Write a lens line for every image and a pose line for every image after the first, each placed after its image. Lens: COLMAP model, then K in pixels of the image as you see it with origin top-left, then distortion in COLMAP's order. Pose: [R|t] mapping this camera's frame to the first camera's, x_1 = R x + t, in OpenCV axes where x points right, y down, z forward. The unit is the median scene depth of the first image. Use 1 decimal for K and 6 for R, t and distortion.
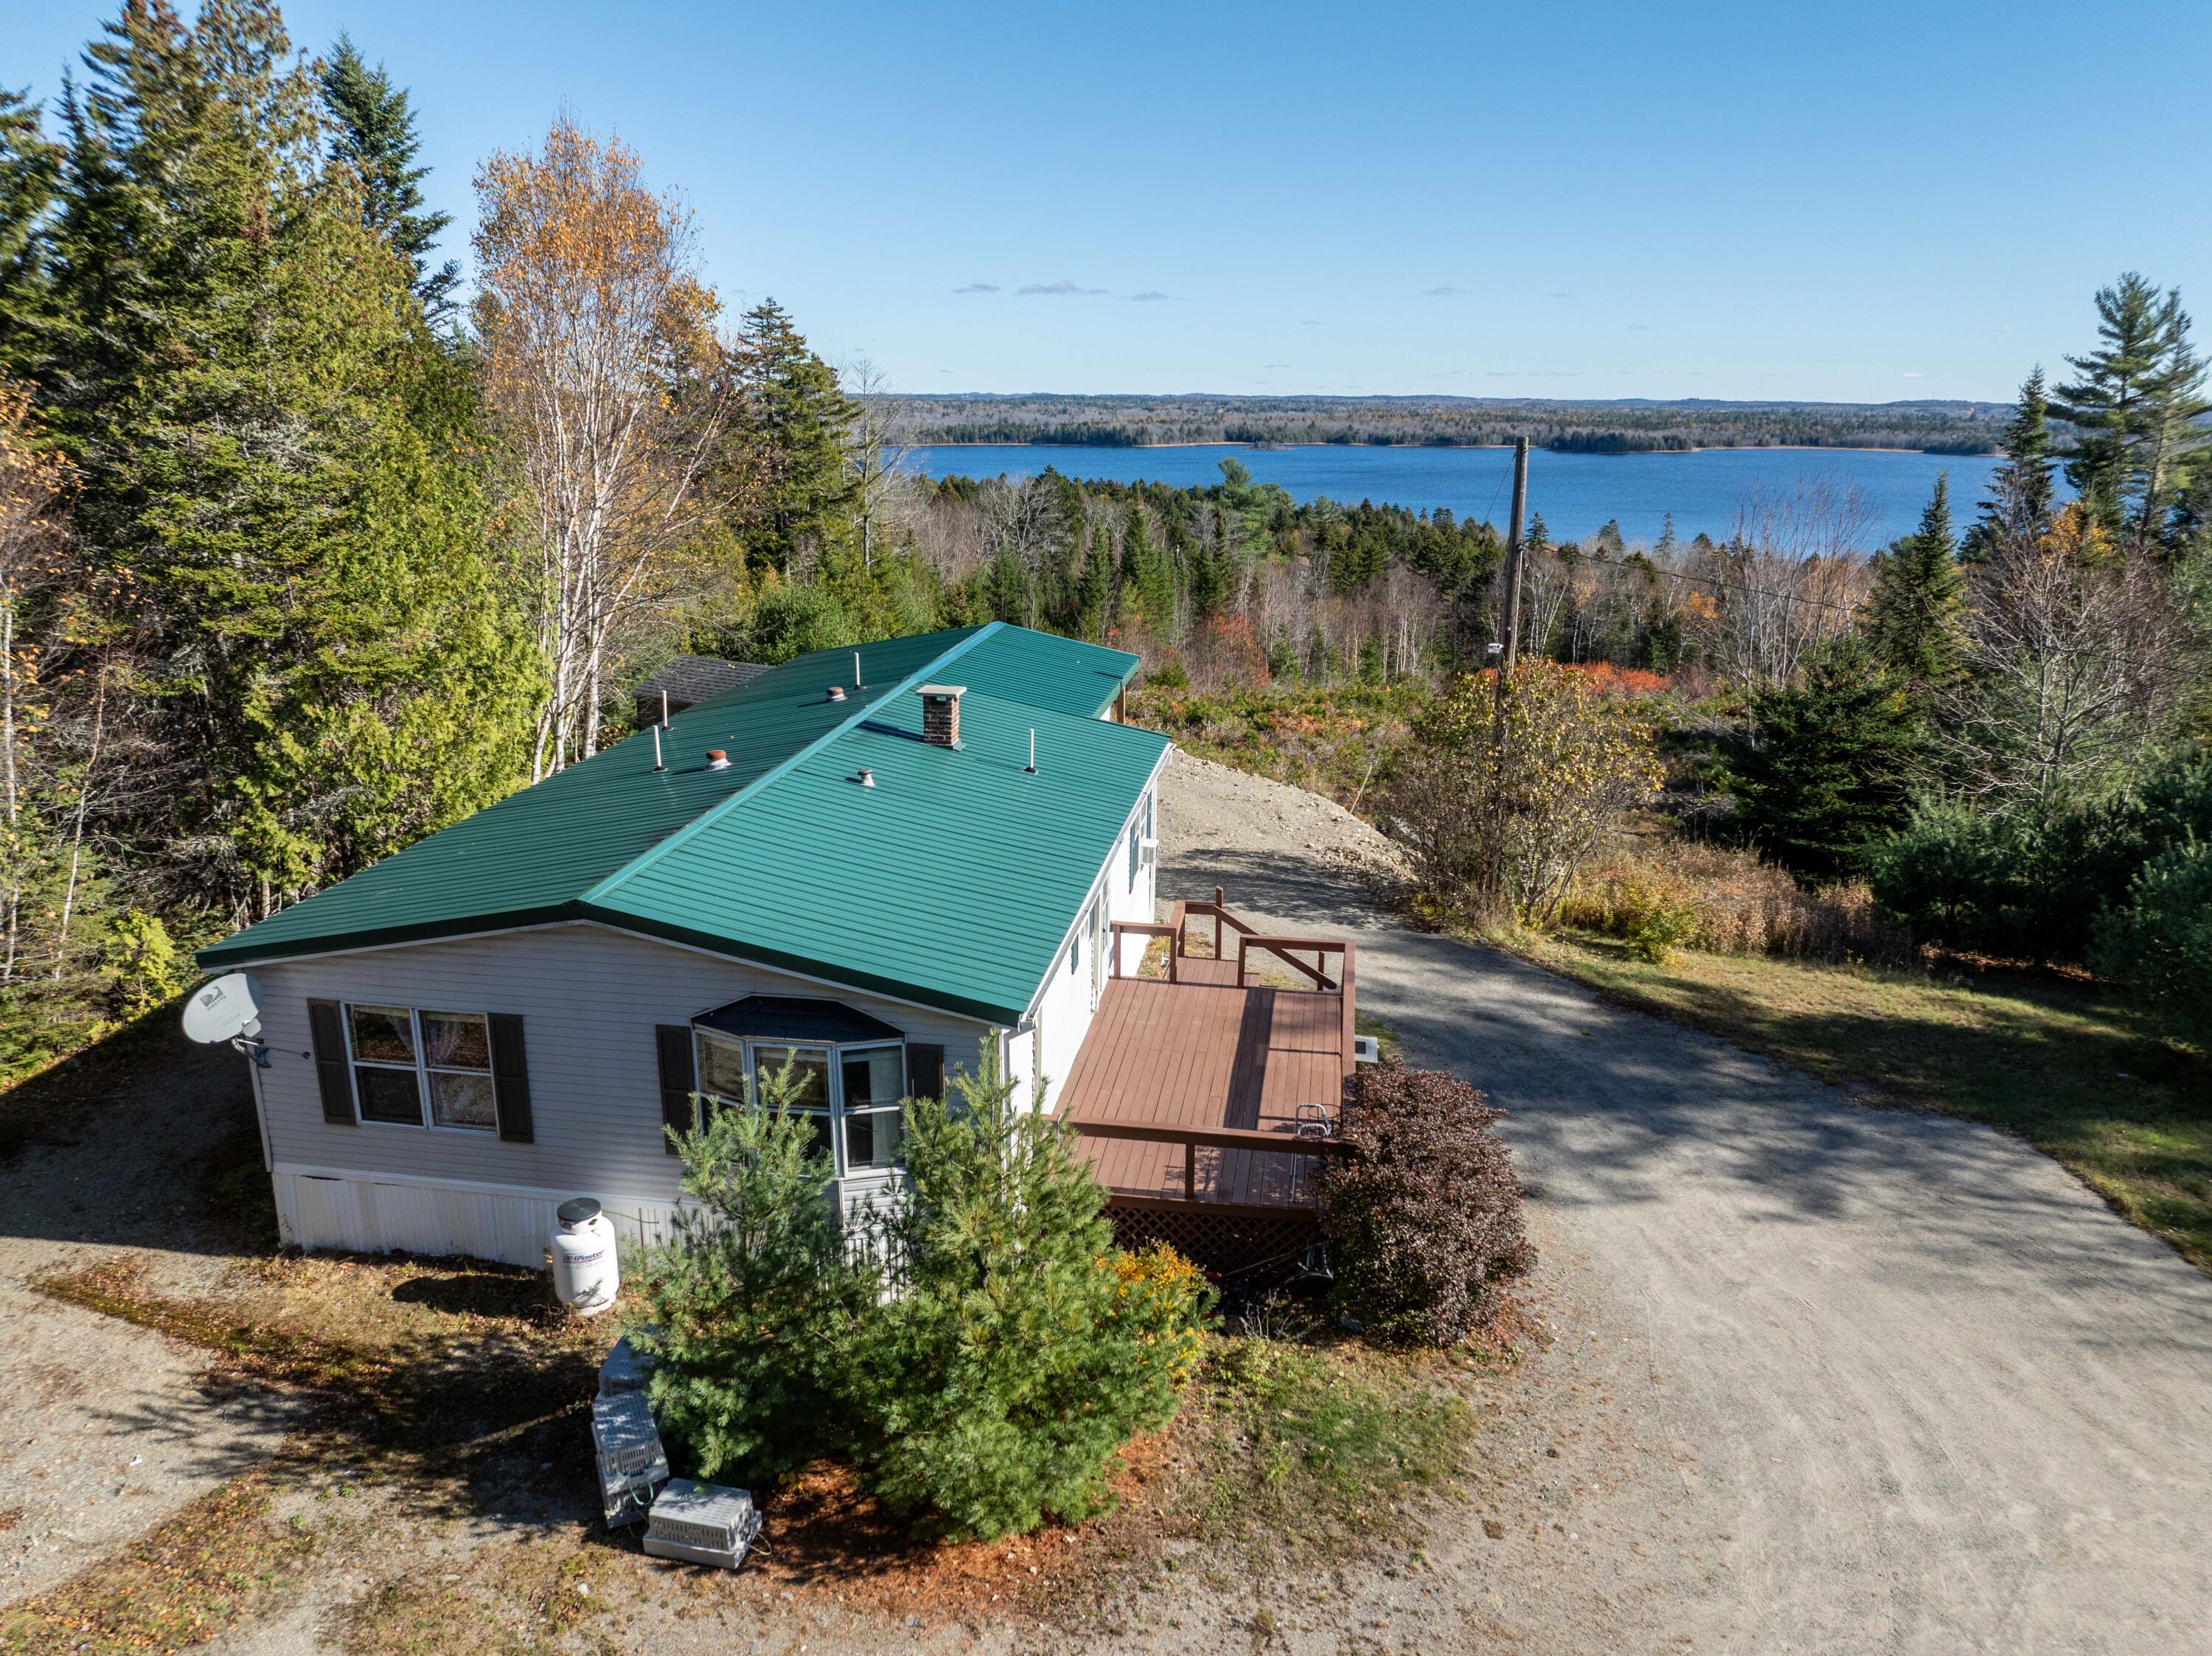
lens RADIAL K [[1559.3, 0, 1106.0], [0, 1559.3, 828.0], [0, 0, 1]] dist [-0.036022, 0.001774]
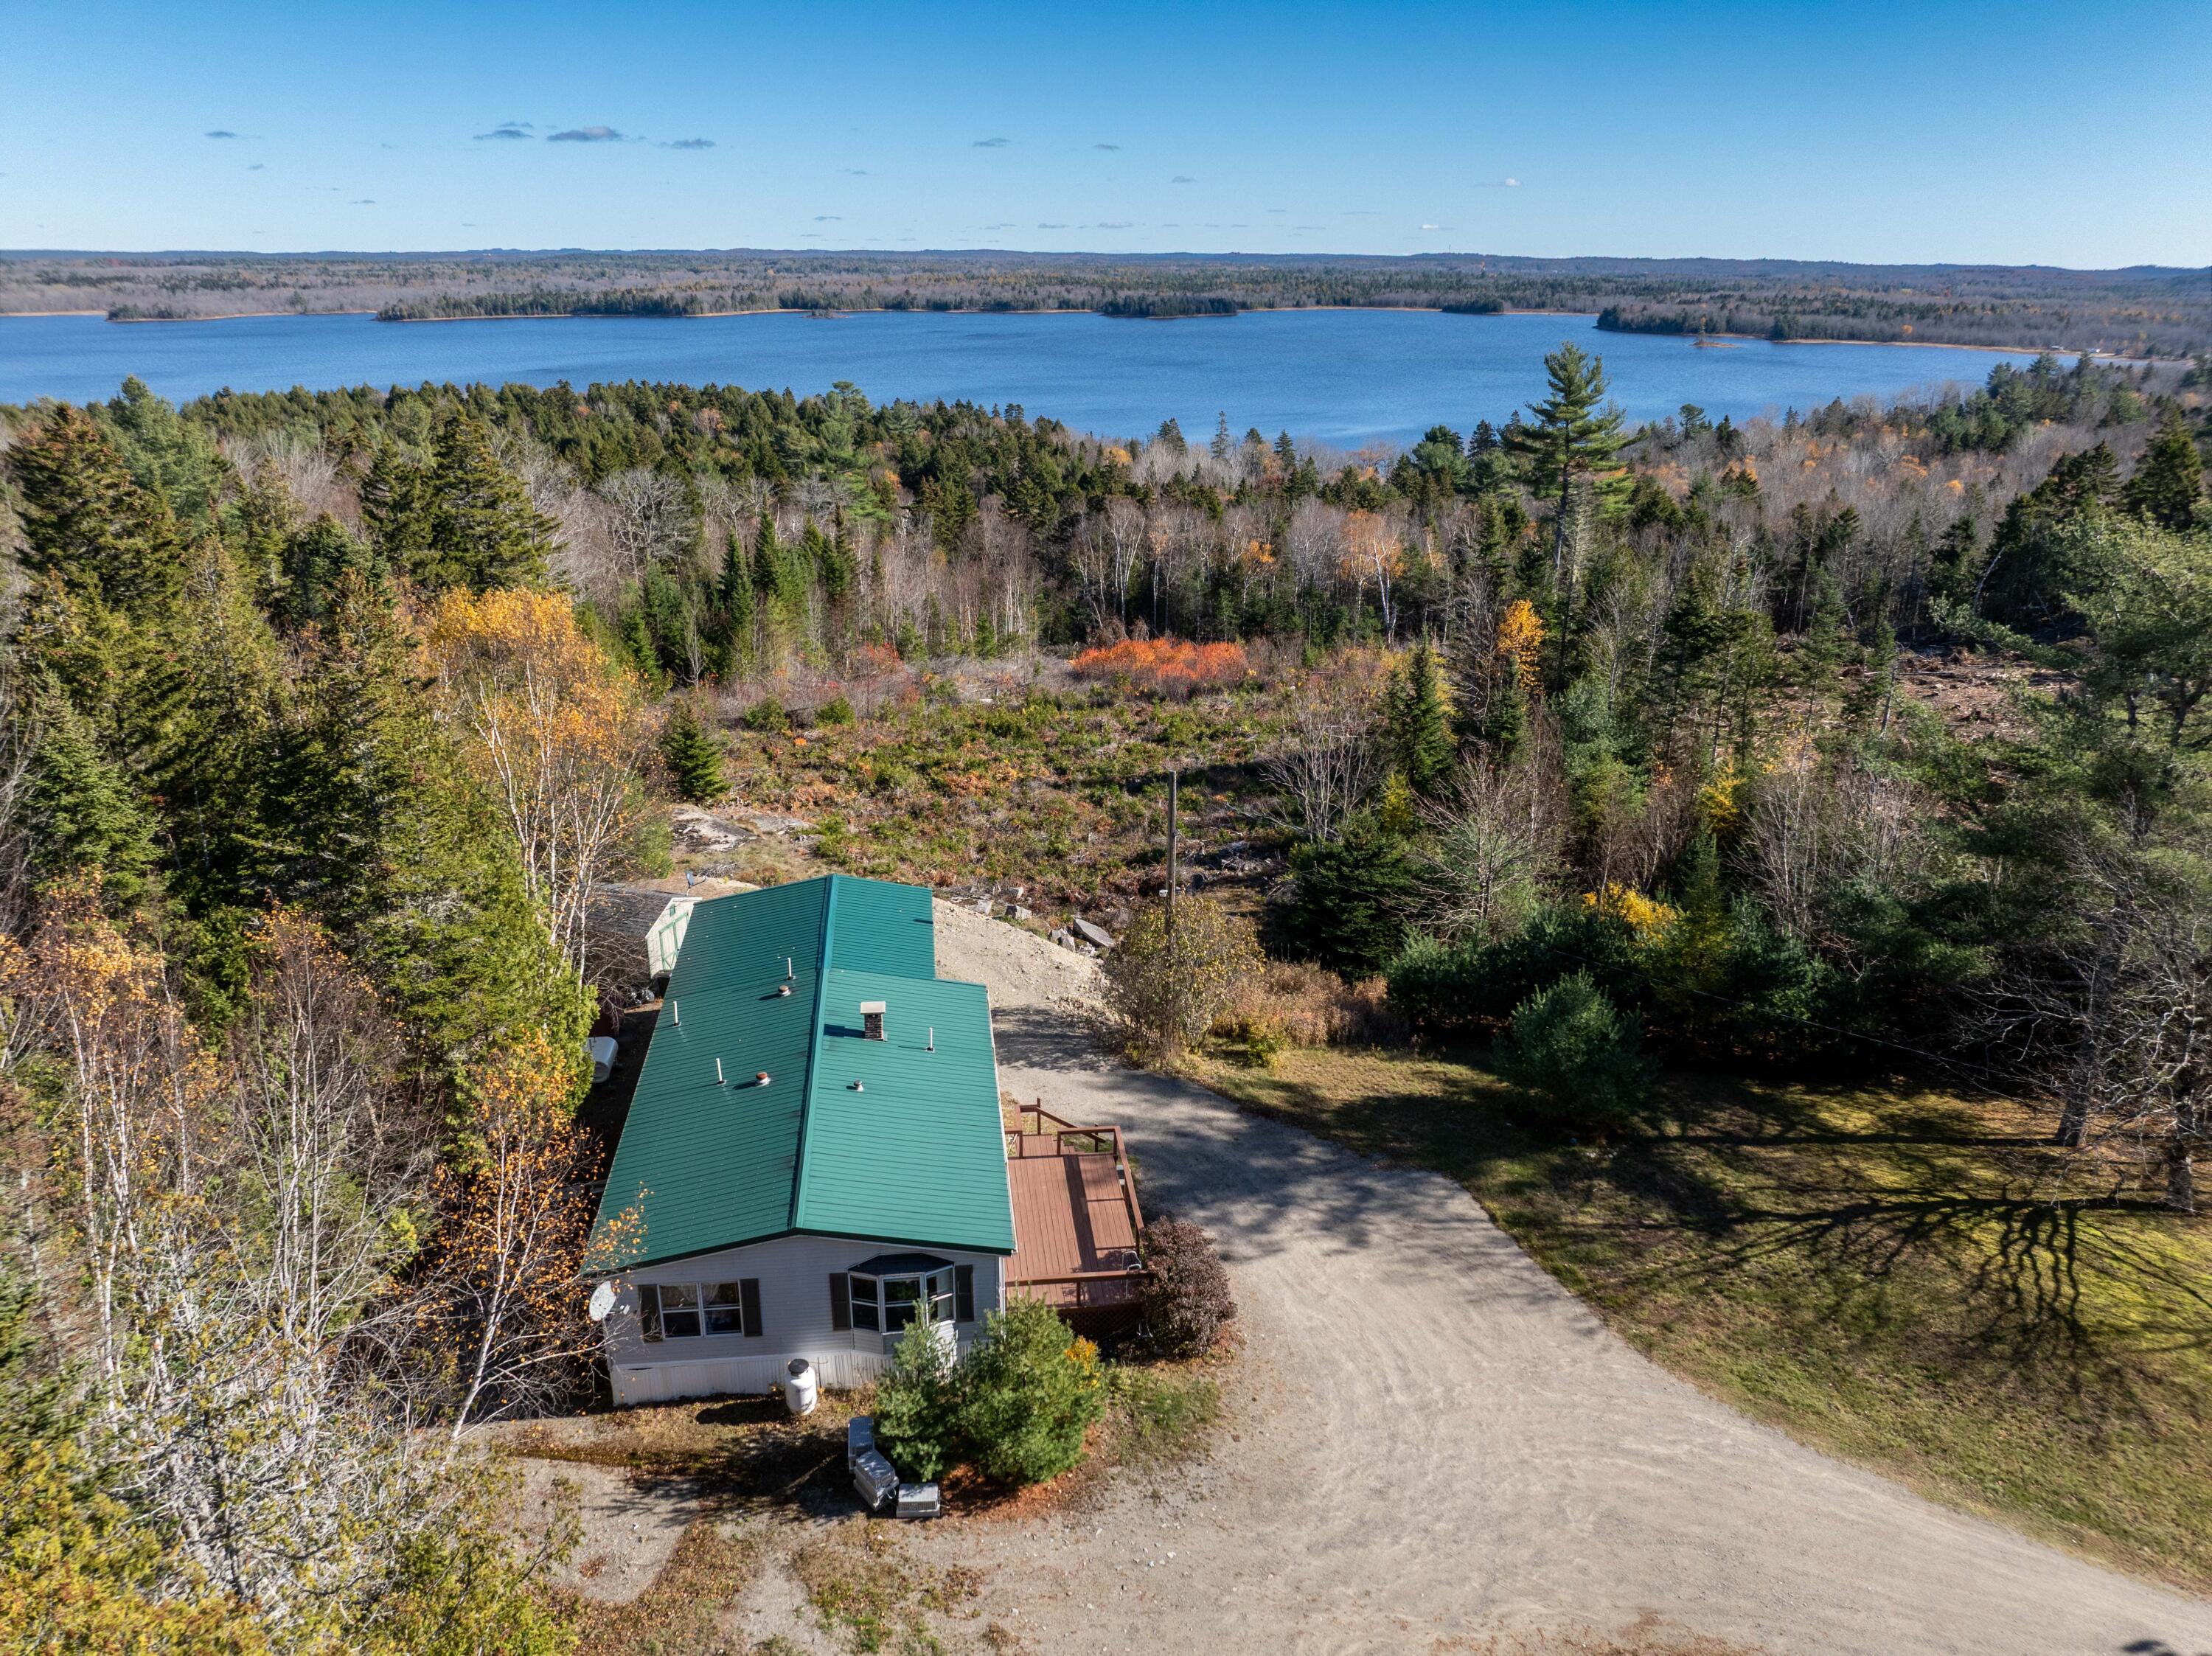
lens RADIAL K [[1559.3, 0, 1106.0], [0, 1559.3, 828.0], [0, 0, 1]] dist [-0.036022, 0.001774]
pose [[0.962850, -0.091940, 0.253905, -0.226433], [0.069696, 0.993008, 0.095272, -0.353899], [-0.260889, -0.074037, 0.962526, -0.581313]]
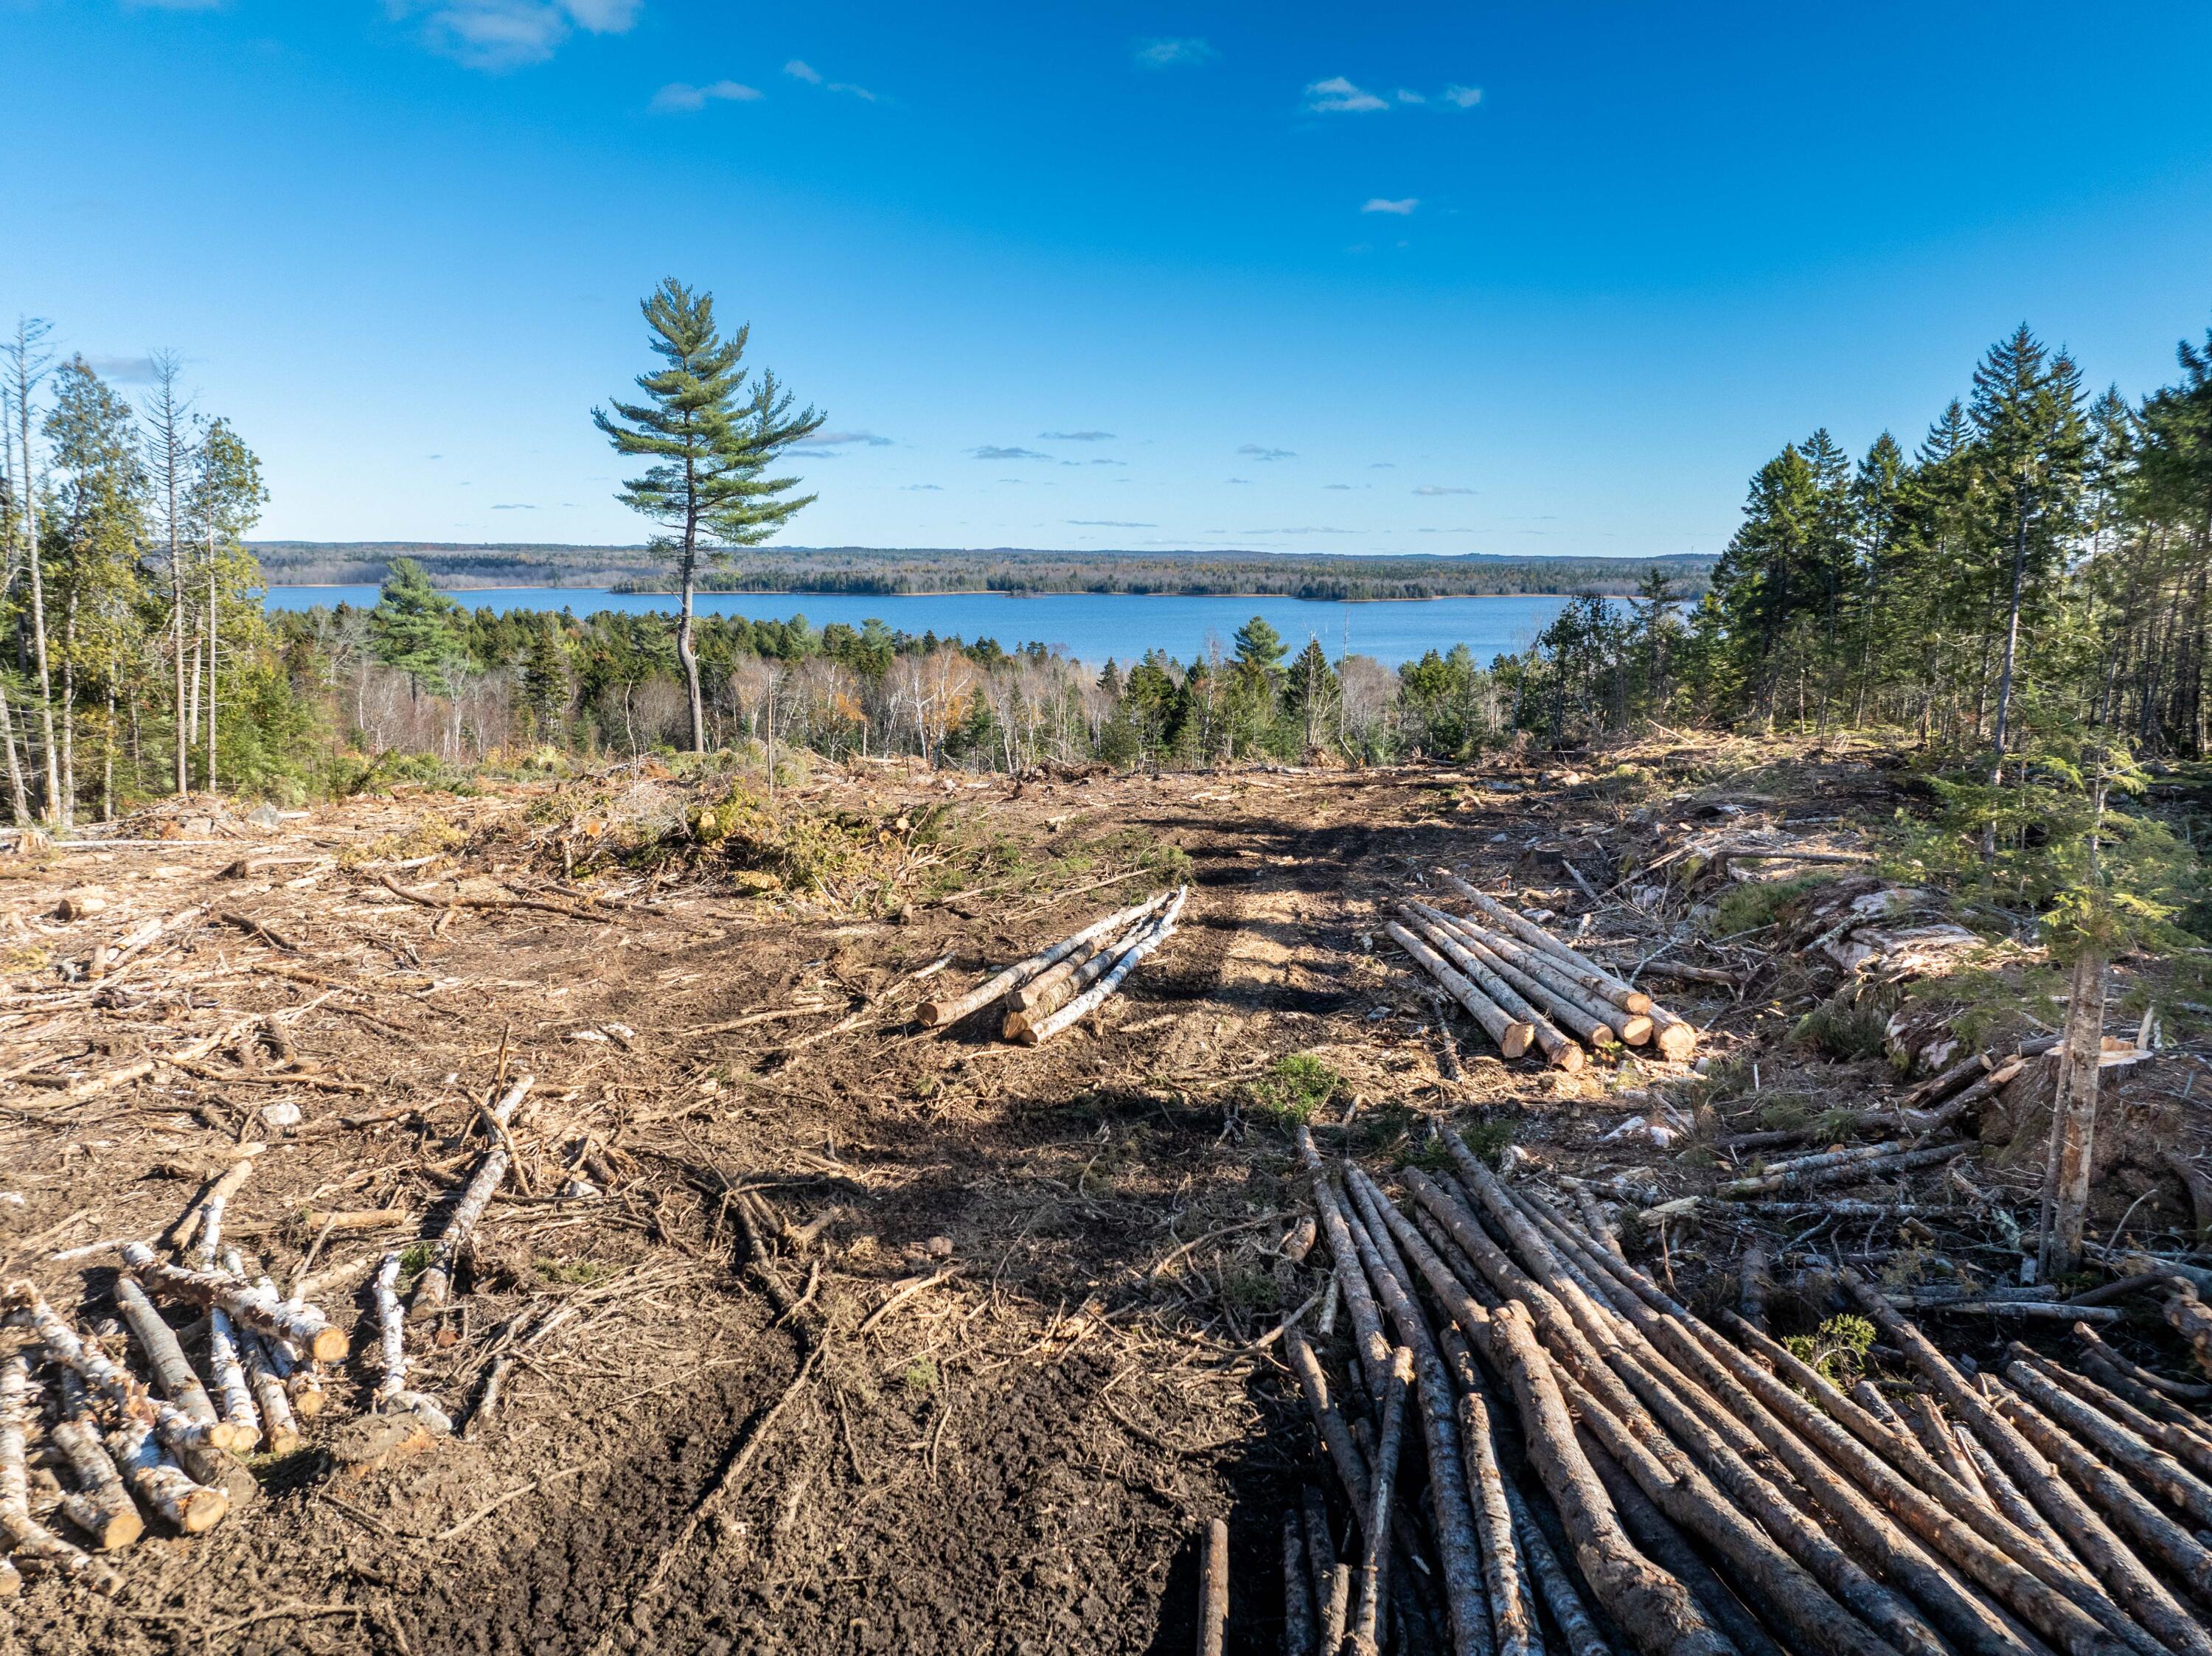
lens RADIAL K [[1555.1, 0, 1106.0], [0, 1555.1, 828.0], [0, 0, 1]] dist [-0.015268, -0.029217]
pose [[0.993485, -0.014418, 0.113045, 2.653903], [0.025071, 0.995314, -0.093392, 0.112692], [-0.111169, 0.095617, 0.989191, 0.456134]]
